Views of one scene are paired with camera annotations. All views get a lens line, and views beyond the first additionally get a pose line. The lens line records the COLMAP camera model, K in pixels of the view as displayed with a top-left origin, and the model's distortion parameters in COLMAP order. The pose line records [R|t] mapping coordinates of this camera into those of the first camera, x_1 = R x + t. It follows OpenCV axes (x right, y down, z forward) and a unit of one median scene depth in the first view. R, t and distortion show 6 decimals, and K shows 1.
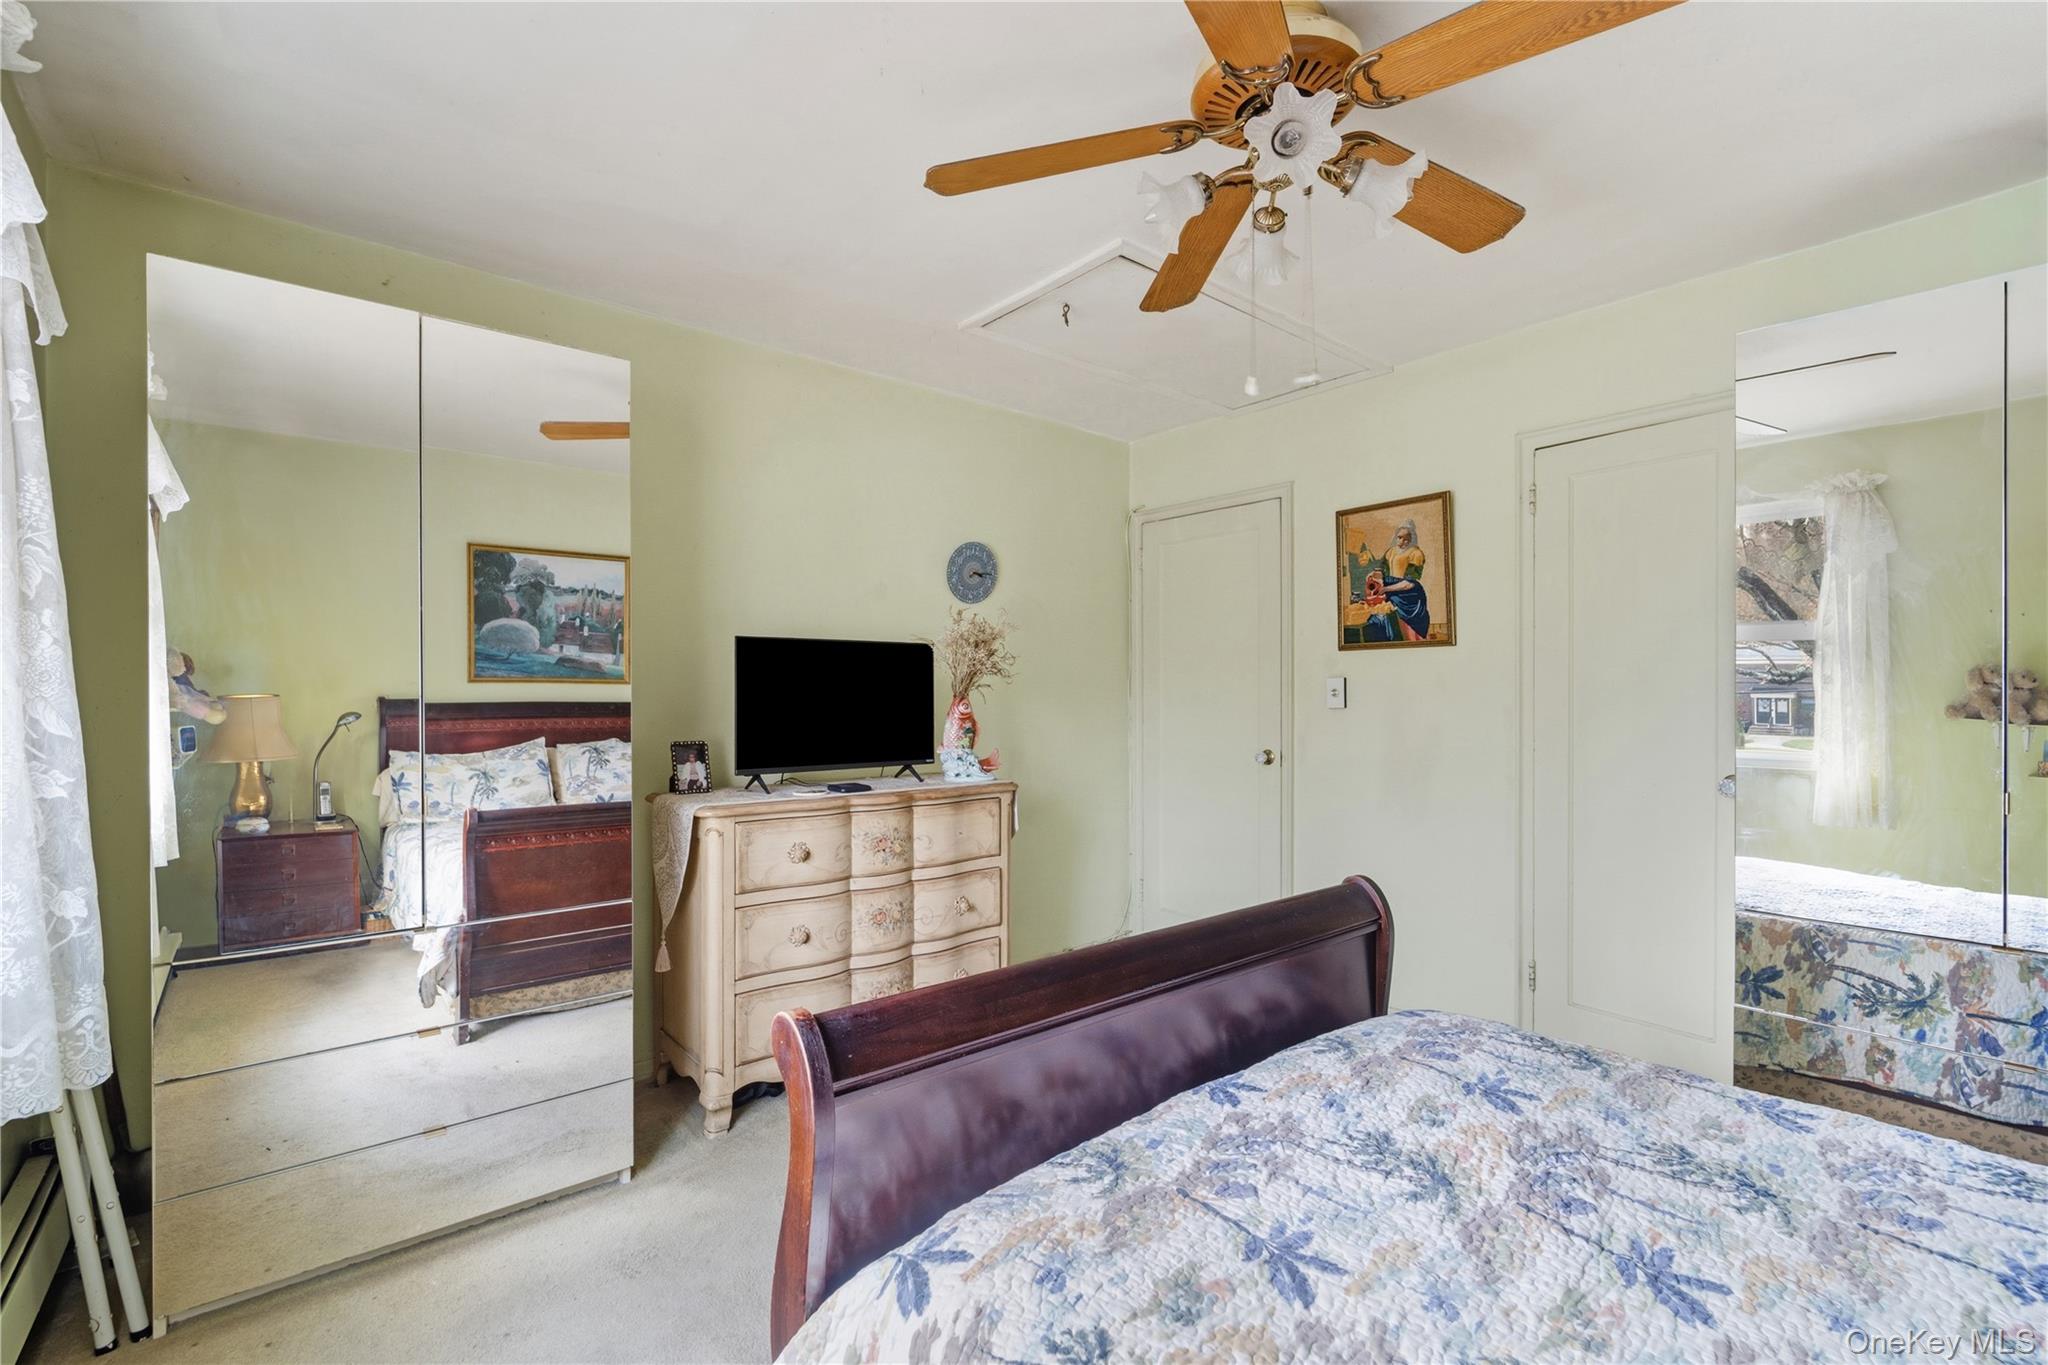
lens RADIAL K [[899.8, 0, 1023.8], [0, 899.8, 704.0], [0, 0, 1]] dist [-0.000738, -0.000144]
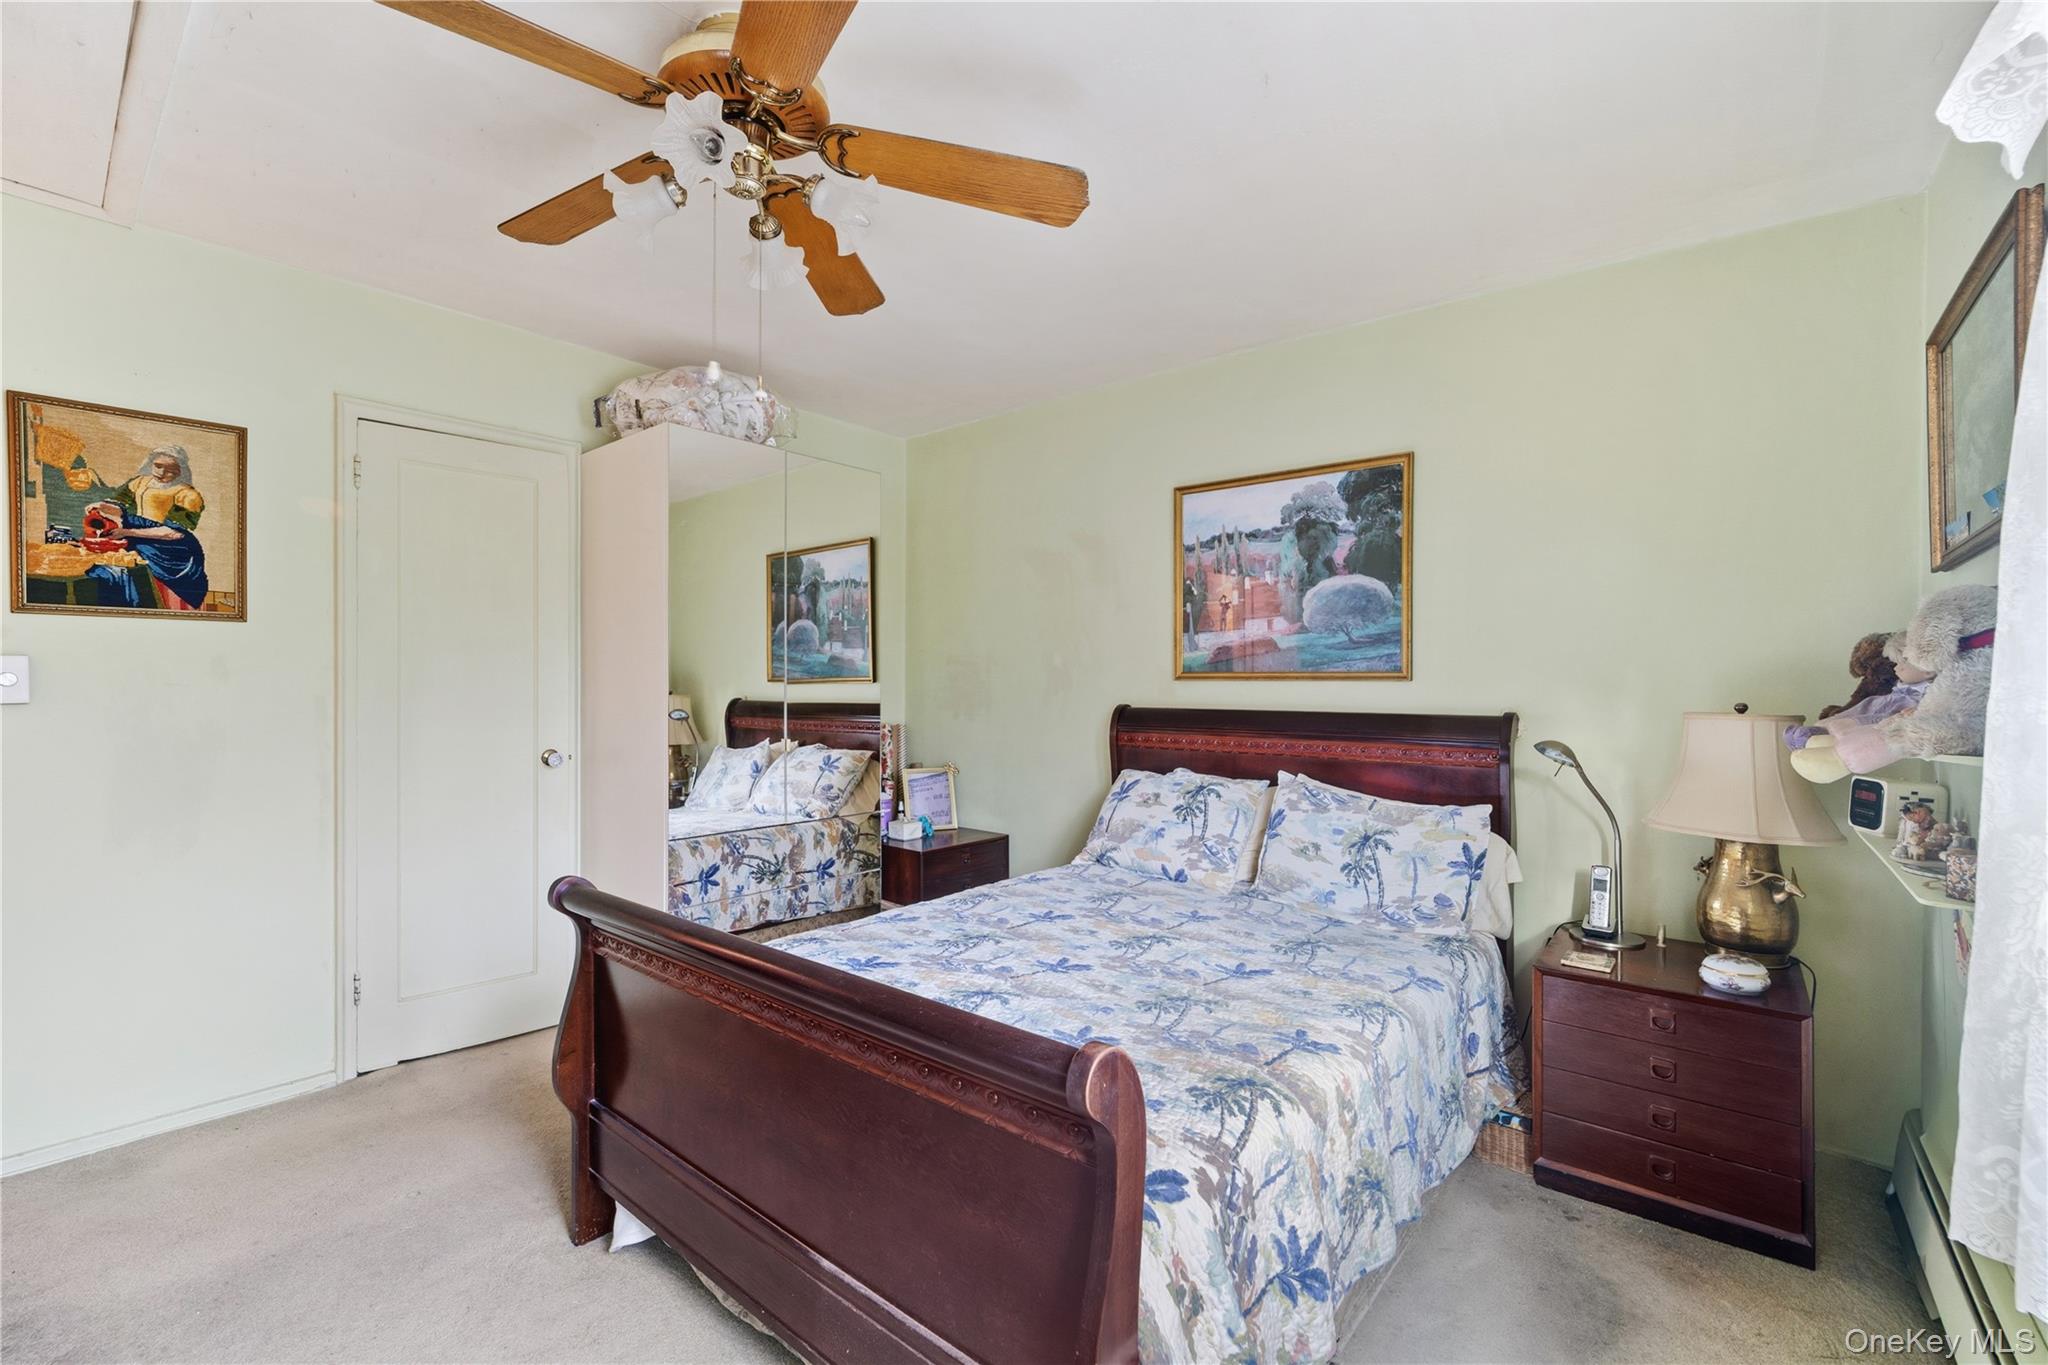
lens RADIAL K [[872.8, 0, 1024.0], [0, 872.8, 682.5], [0, 0, 1]] dist [-0.002311, -0.000149]
pose [[-0.160445, -0.000271, 0.987045, -0.392521], [0.005941, 0.999982, 0.001240, -0.007513], [-0.987027, 0.006063, -0.160440, 0.432998]]
